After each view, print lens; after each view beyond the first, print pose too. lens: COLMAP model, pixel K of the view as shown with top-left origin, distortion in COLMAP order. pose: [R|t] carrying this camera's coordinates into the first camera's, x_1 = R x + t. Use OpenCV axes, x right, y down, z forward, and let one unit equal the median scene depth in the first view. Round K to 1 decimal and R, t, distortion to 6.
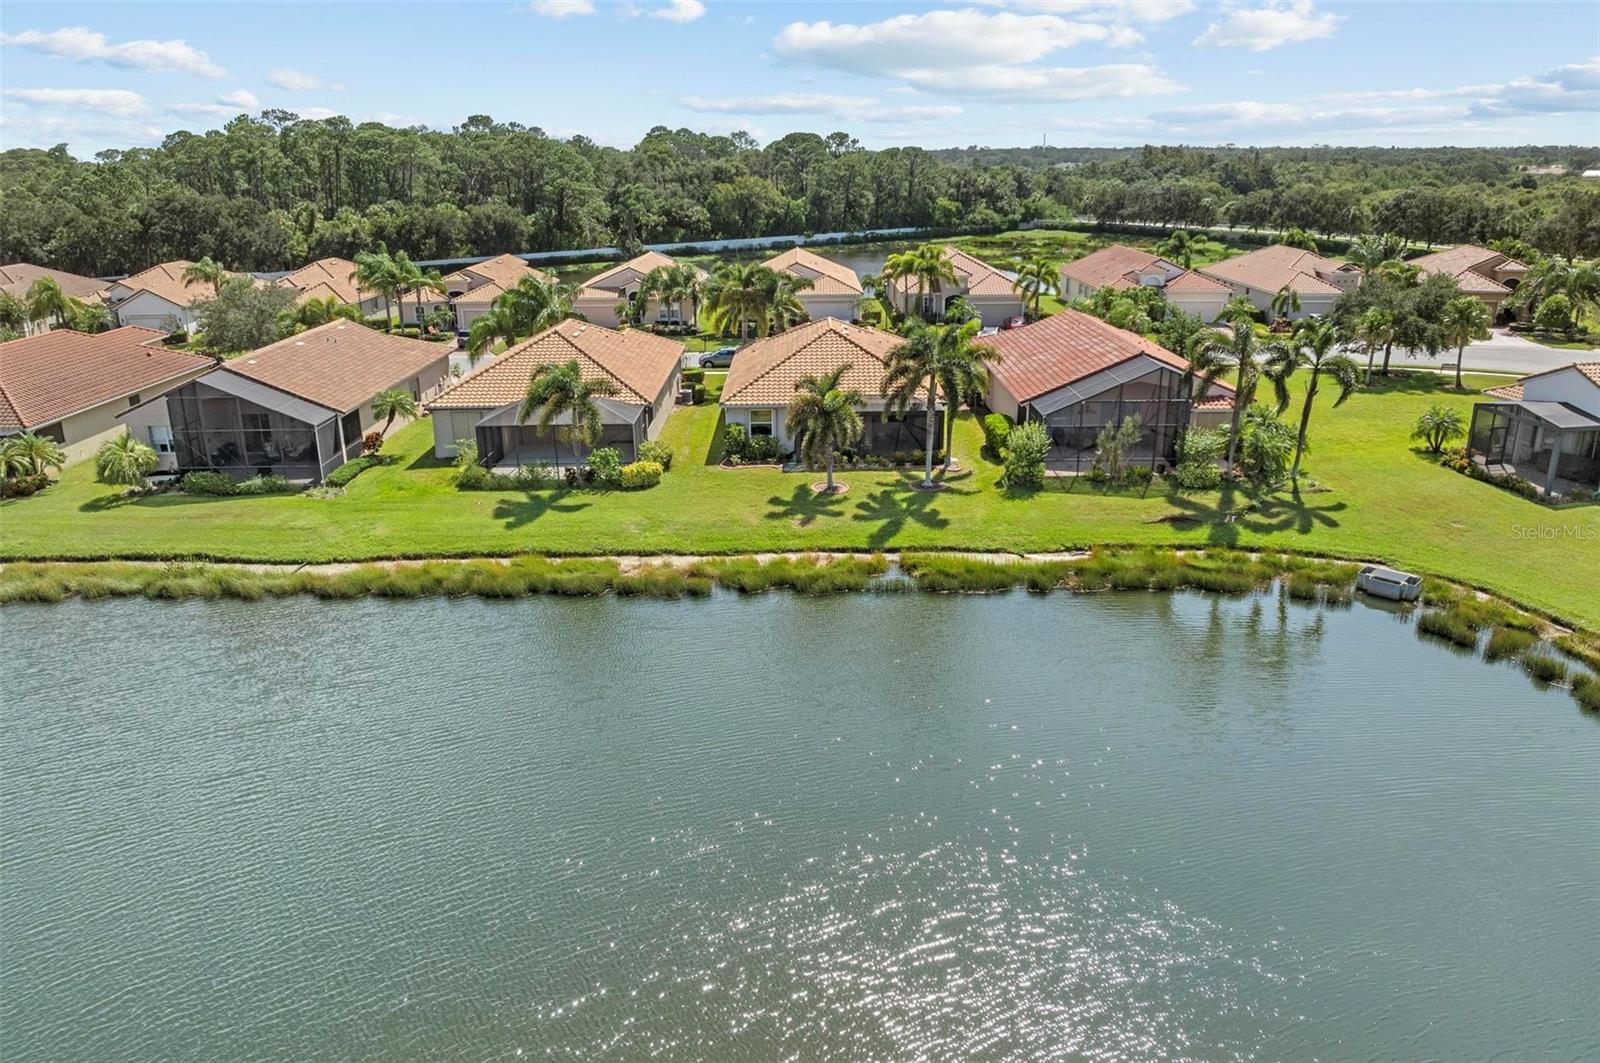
lens RADIAL K [[1116.5, 0, 800.0], [0, 1116.5, 531.5], [0, 0, 1]] dist [-0.039406, 0.007270]
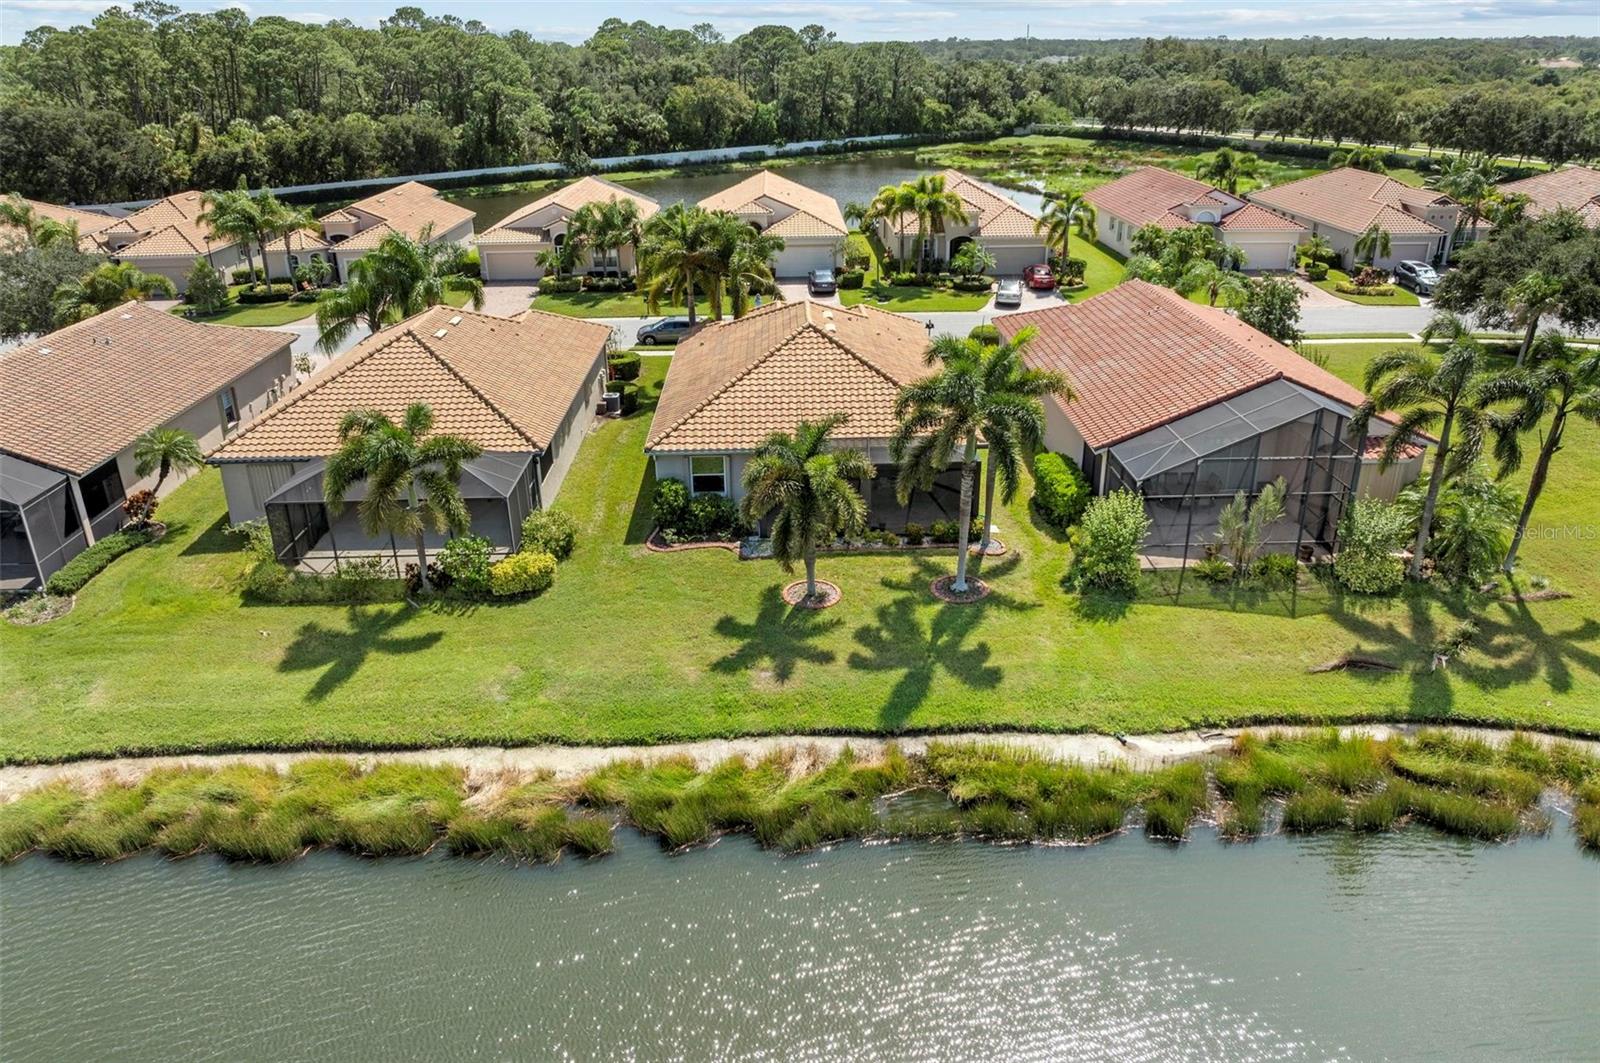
lens RADIAL K [[1125.7, 0, 800.0], [0, 1125.7, 531.5], [0, 0, 1]] dist [-0.061595, 0.038083]
pose [[0.999738, -0.011419, 0.019855, 0.004012], [0.009726, 0.996474, 0.083341, -0.069512], [-0.020736, -0.083126, 0.996323, 0.184807]]
